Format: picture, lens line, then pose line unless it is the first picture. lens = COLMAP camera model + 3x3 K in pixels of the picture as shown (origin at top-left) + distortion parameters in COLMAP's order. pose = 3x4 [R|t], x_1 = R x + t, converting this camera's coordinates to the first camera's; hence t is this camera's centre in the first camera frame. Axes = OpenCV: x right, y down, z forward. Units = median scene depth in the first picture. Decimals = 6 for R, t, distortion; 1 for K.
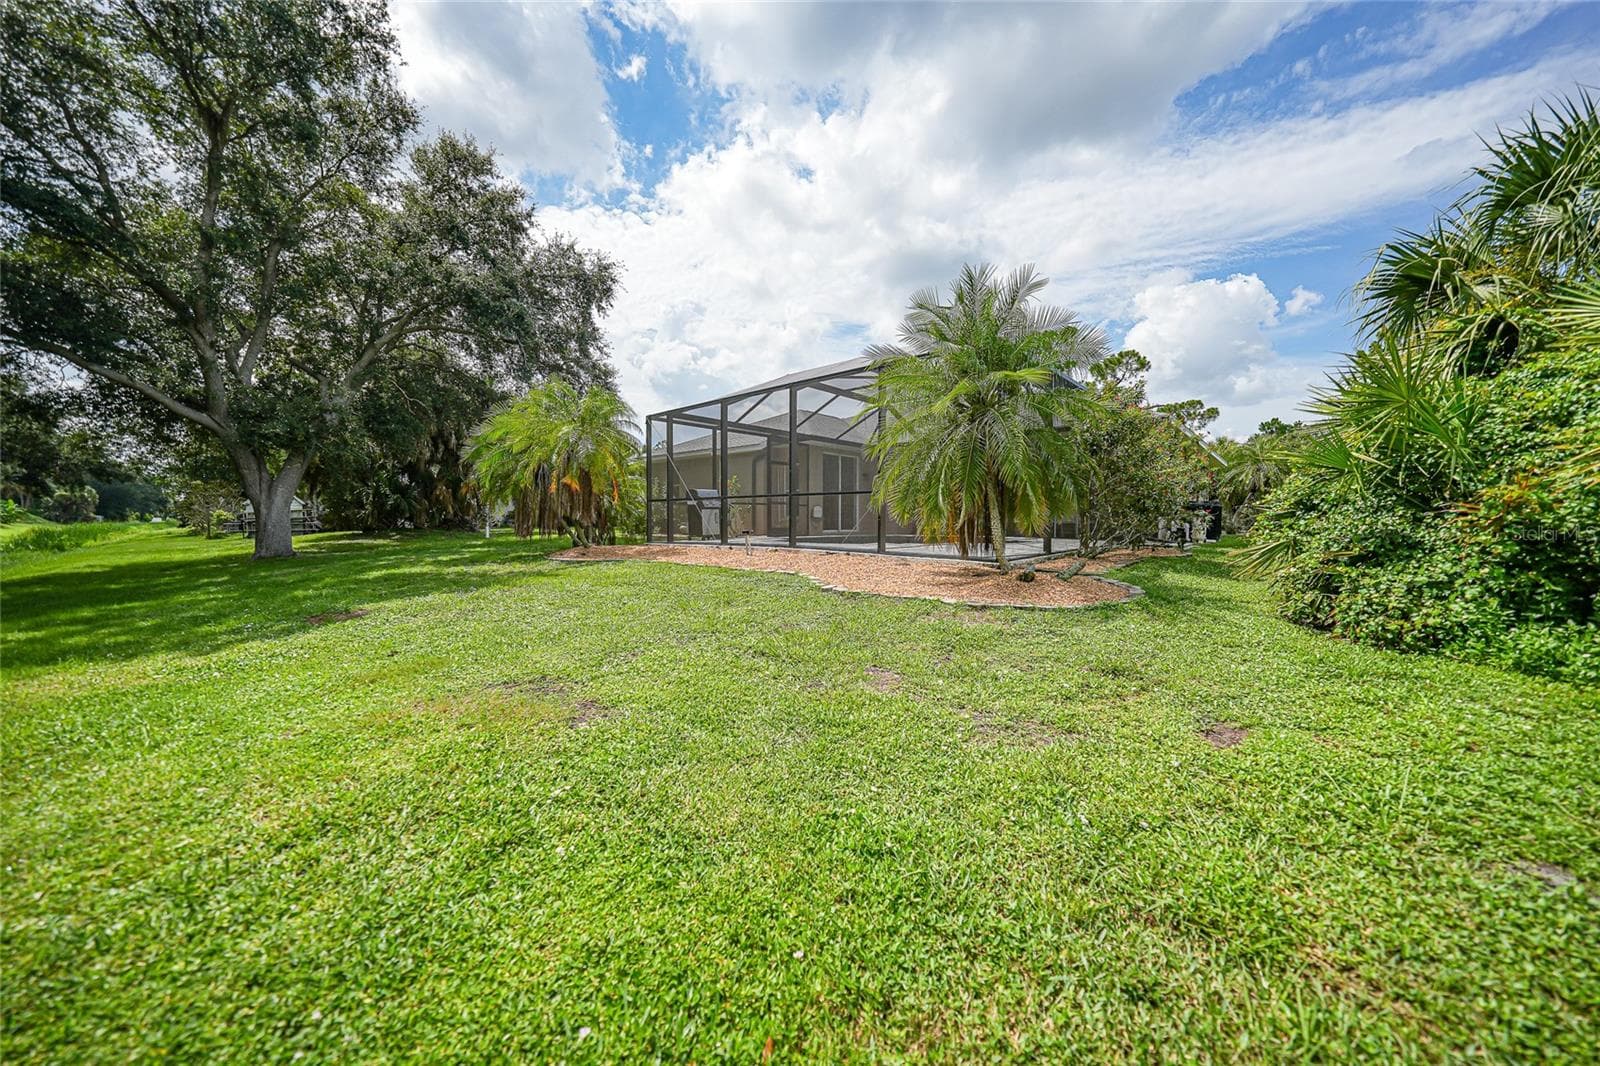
lens RADIAL K [[765.6, 0, 794.1], [0, 765.6, 539.5], [0, 0, 1]] dist [-0.000715, 0.008303]
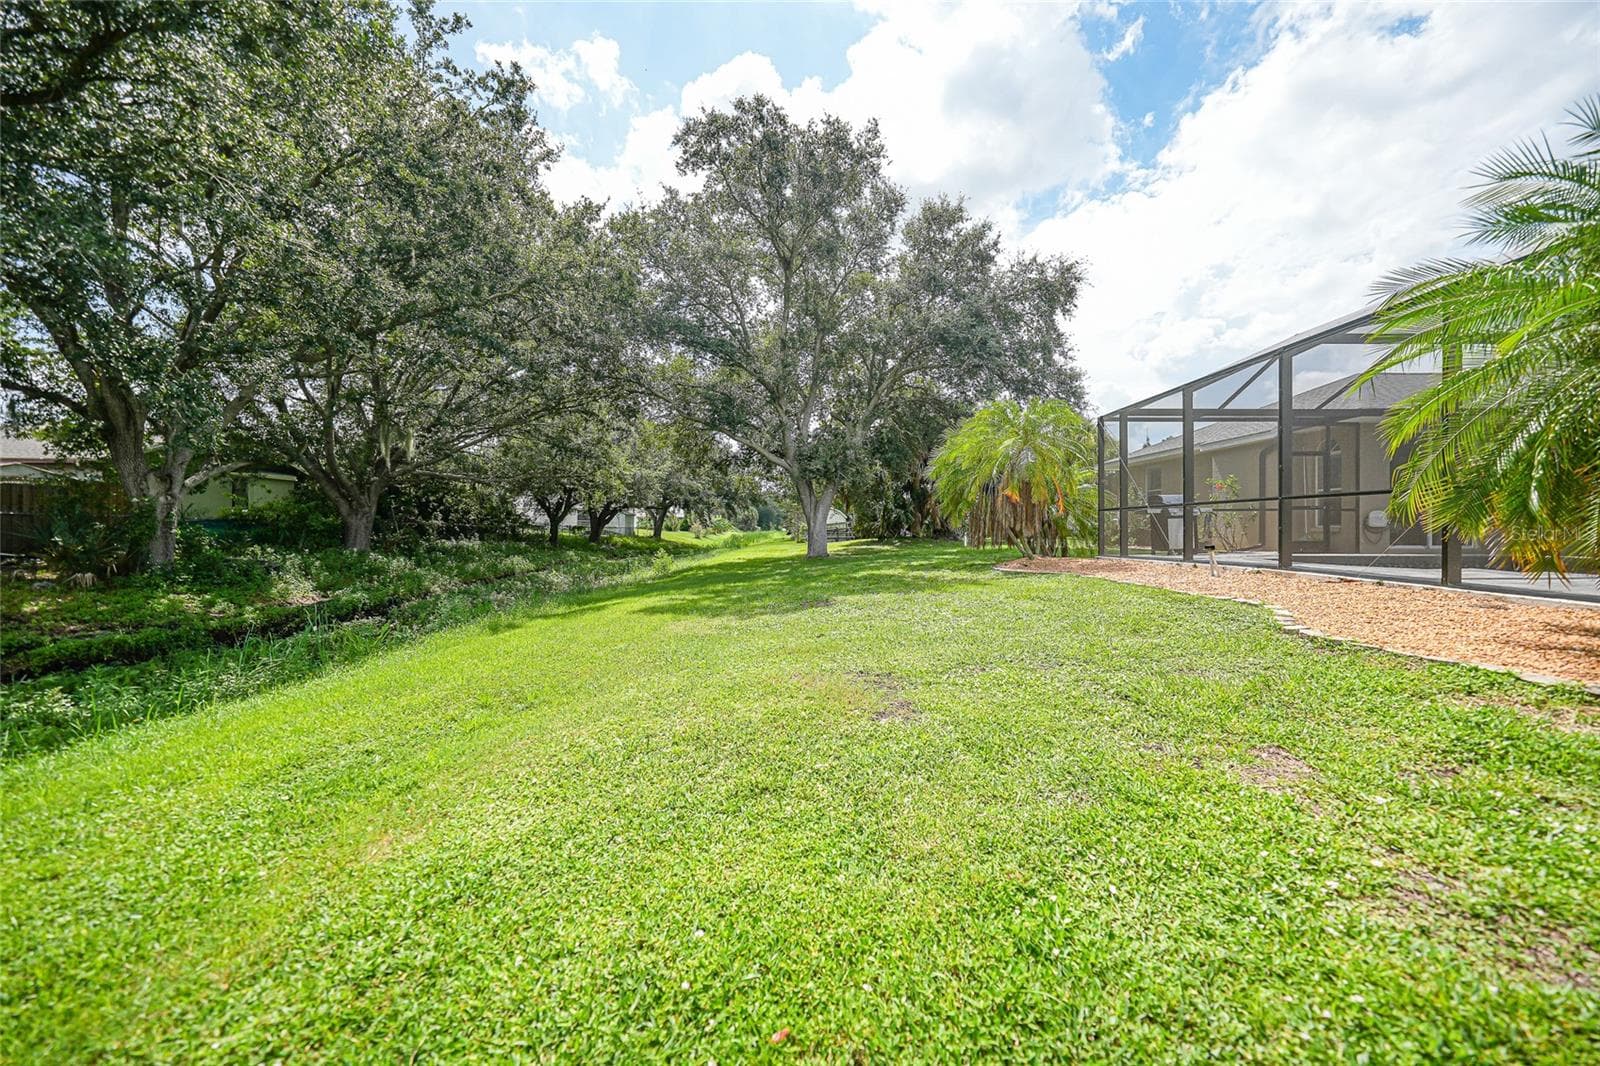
lens RADIAL K [[736.0, 0, 800.0], [0, 736.0, 533.0], [0, 0, 1]] dist [-0.047692, 0.023827]
pose [[0.495719, 0.012823, -0.868388, 0.412075], [-0.009933, 0.999909, 0.009095, -0.028867], [0.868426, 0.004117, 0.495802, 0.270055]]
